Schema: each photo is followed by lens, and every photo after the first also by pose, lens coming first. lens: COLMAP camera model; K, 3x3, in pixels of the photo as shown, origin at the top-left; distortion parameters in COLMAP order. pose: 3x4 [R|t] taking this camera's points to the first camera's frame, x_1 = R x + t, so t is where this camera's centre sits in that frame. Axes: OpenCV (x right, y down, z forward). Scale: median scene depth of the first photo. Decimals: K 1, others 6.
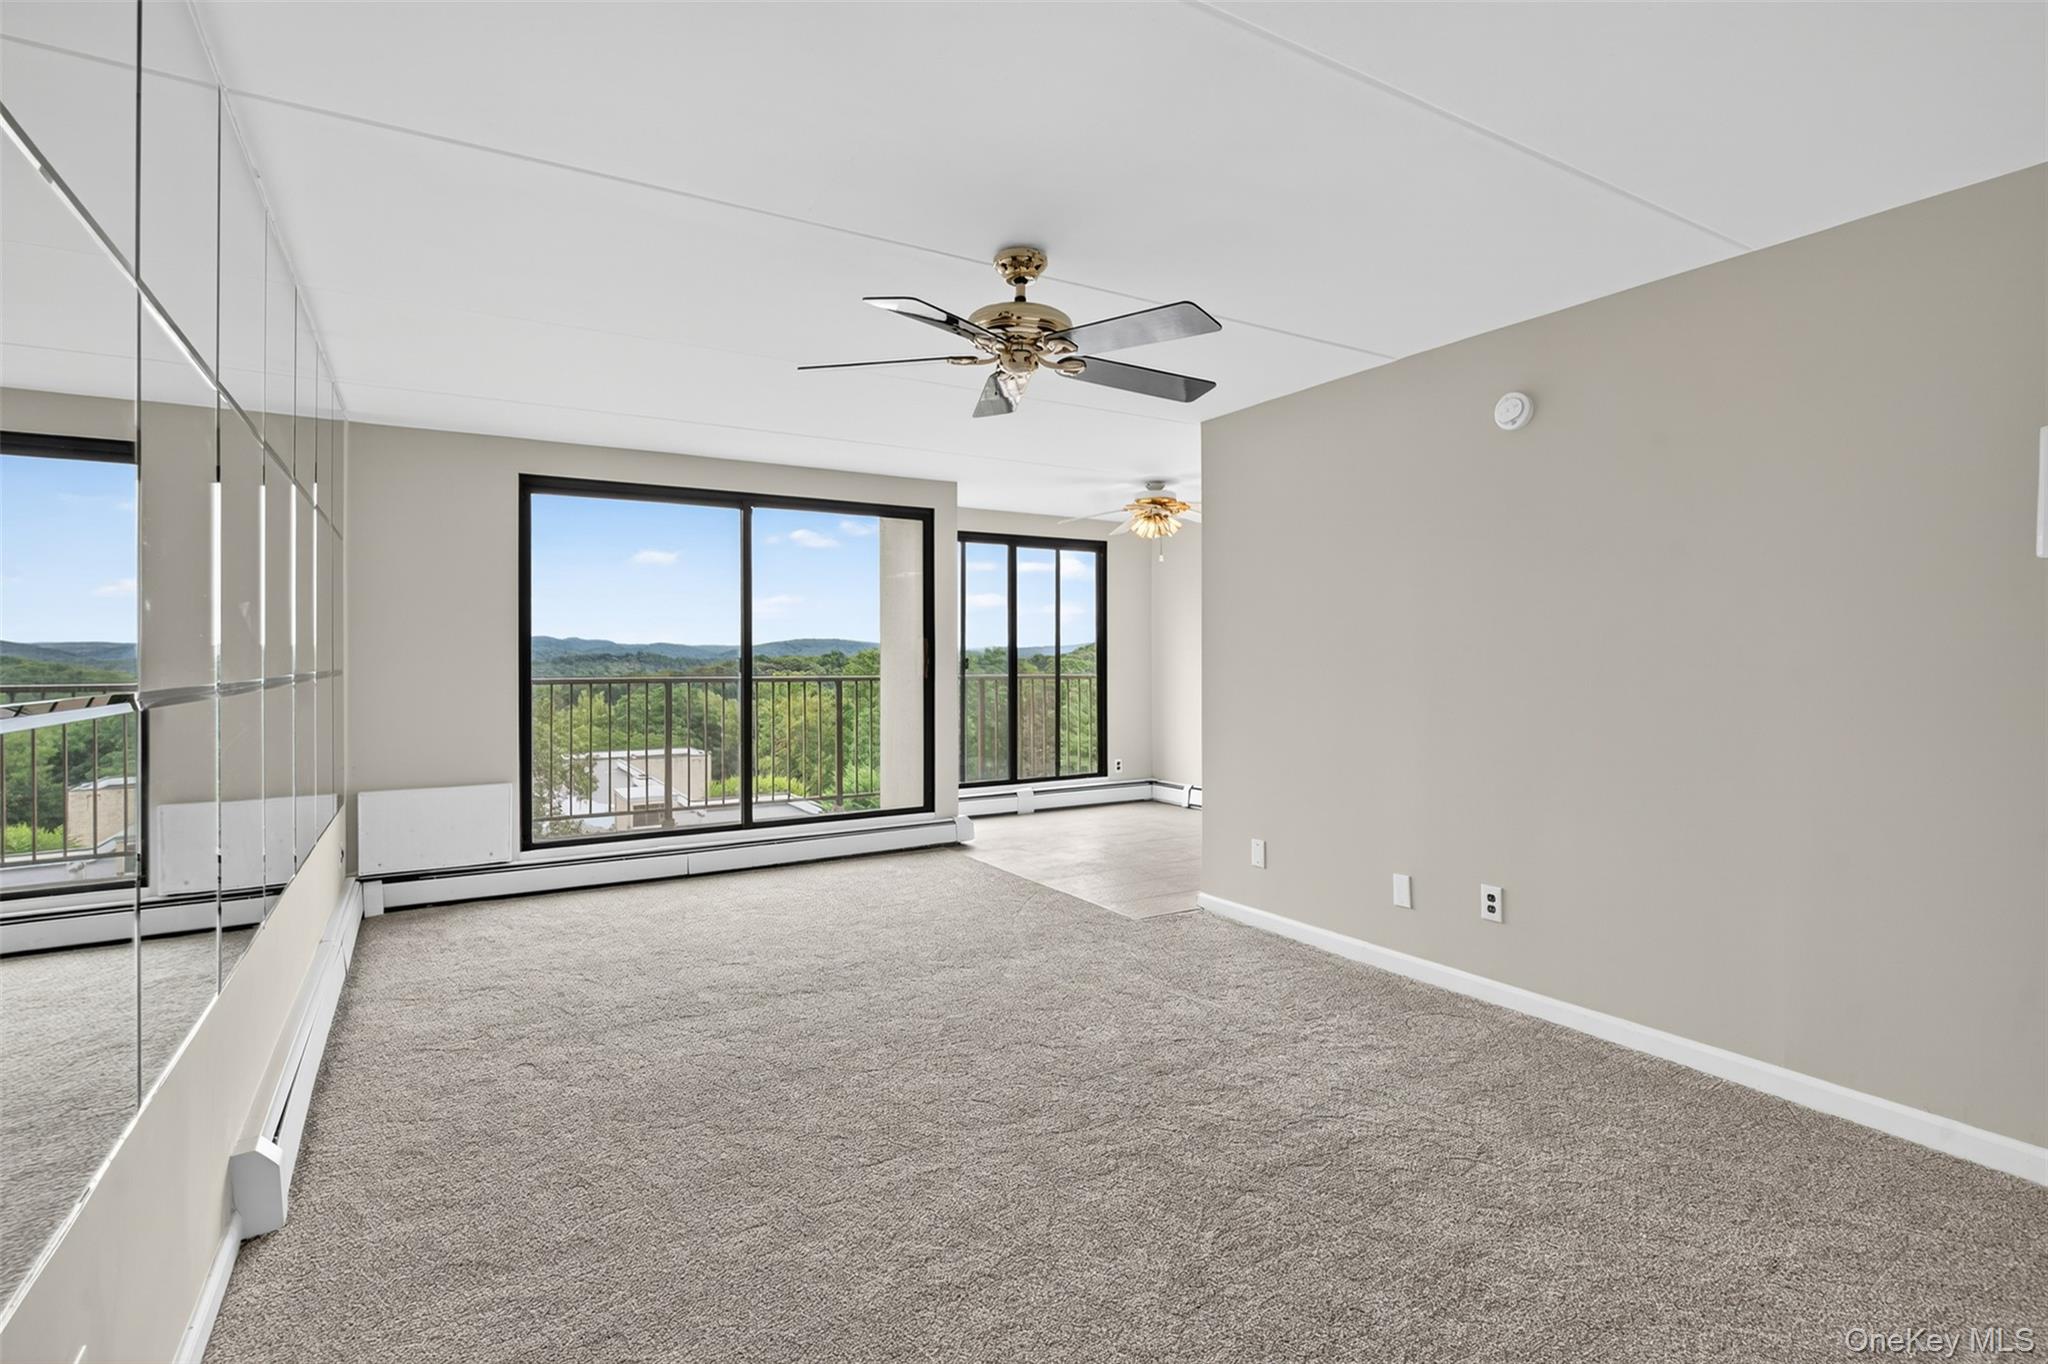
lens RADIAL K [[964.8, 0, 1024.0], [0, 964.8, 682.0], [0, 0, 1]] dist [0.001043, 0.000505]
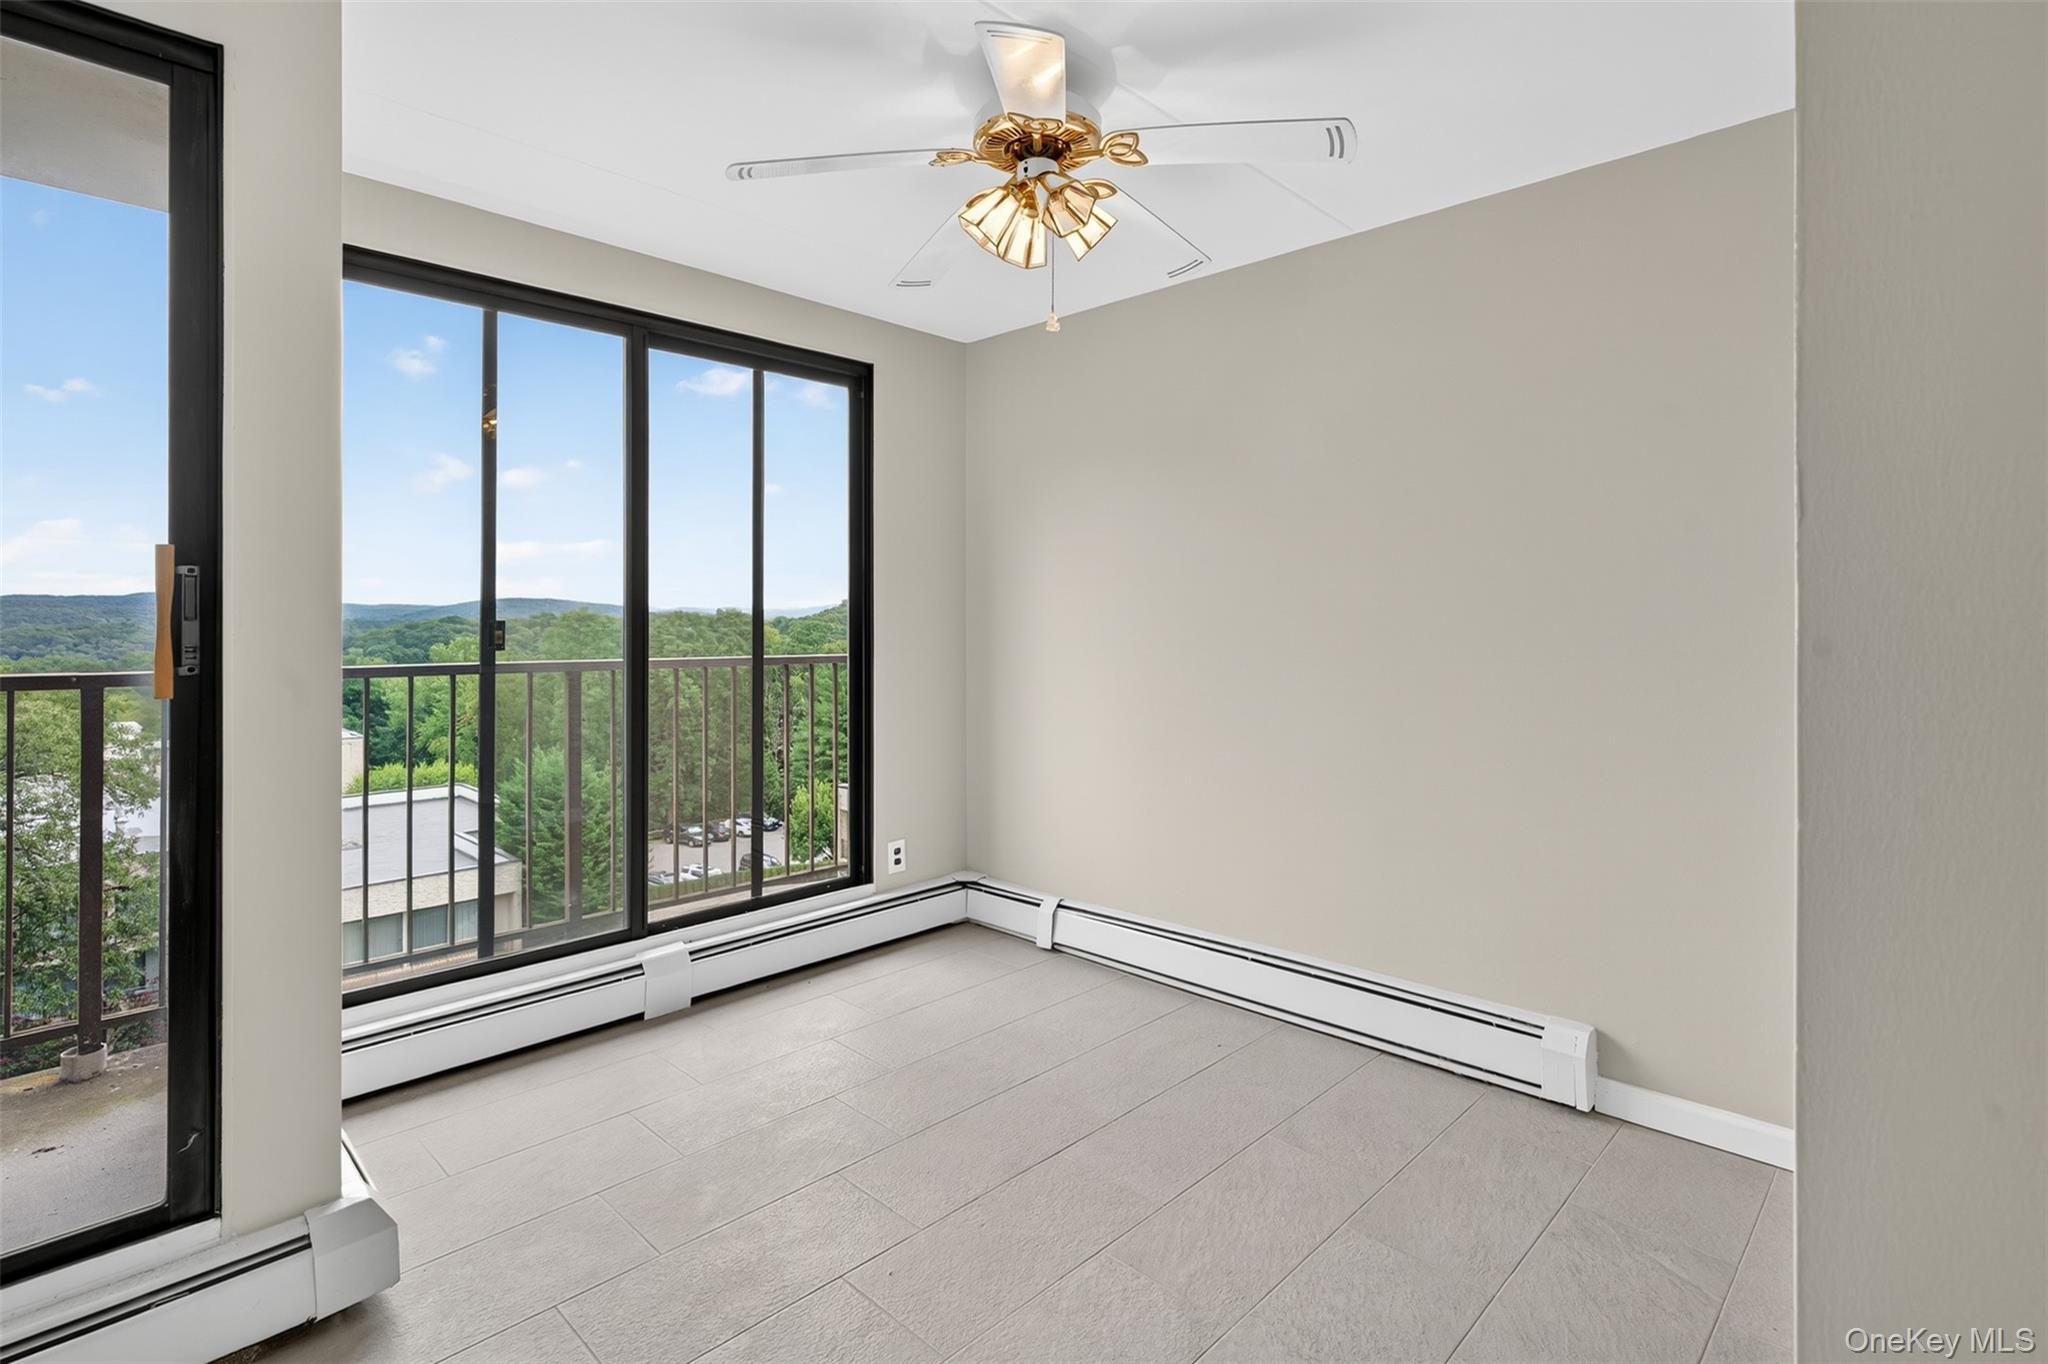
lens RADIAL K [[983.7, 0, 1025.9], [0, 983.7, 616.5], [0, 0, 1]] dist [-0.001198, 0.000097]
pose [[0.966705, 0.004656, 0.255850, 0.037540], [0.002871, 0.999574, -0.029039, -0.013699], [-0.255877, 0.028807, 0.966280, 0.538129]]
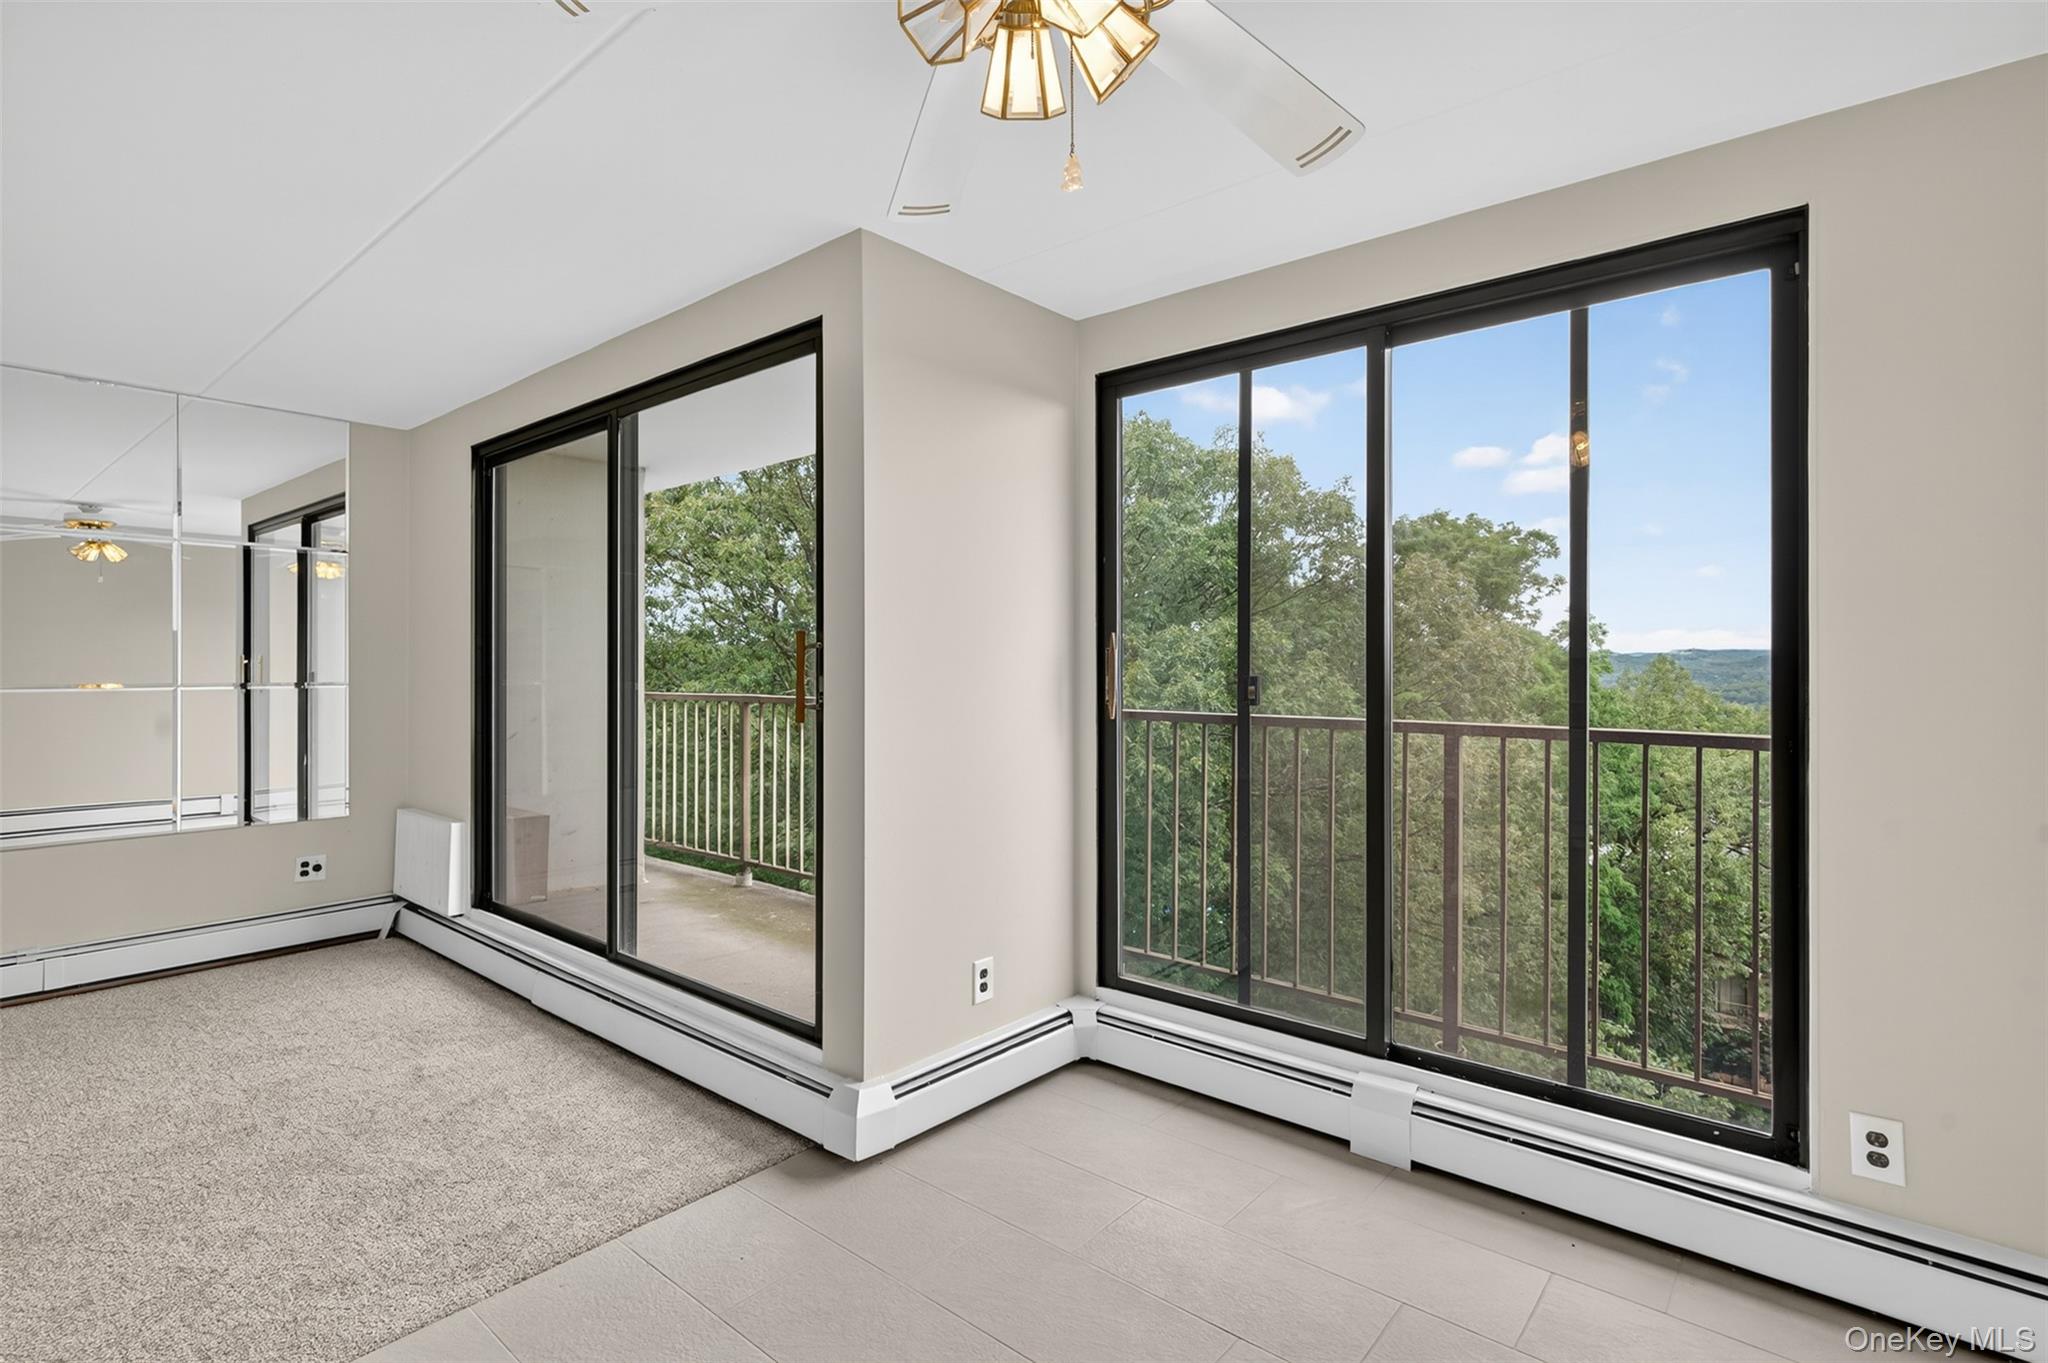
lens RADIAL K [[1024.1, 0, 1024.0], [0, 1024.1, 681.5], [0, 0, 1]] dist [-0.001715, -0.000336]
pose [[0.304804, 0.021772, -0.952166, 0.274095], [-0.032327, 0.999399, 0.012504, -0.023145], [0.951866, 0.026969, 0.305325, 0.738247]]
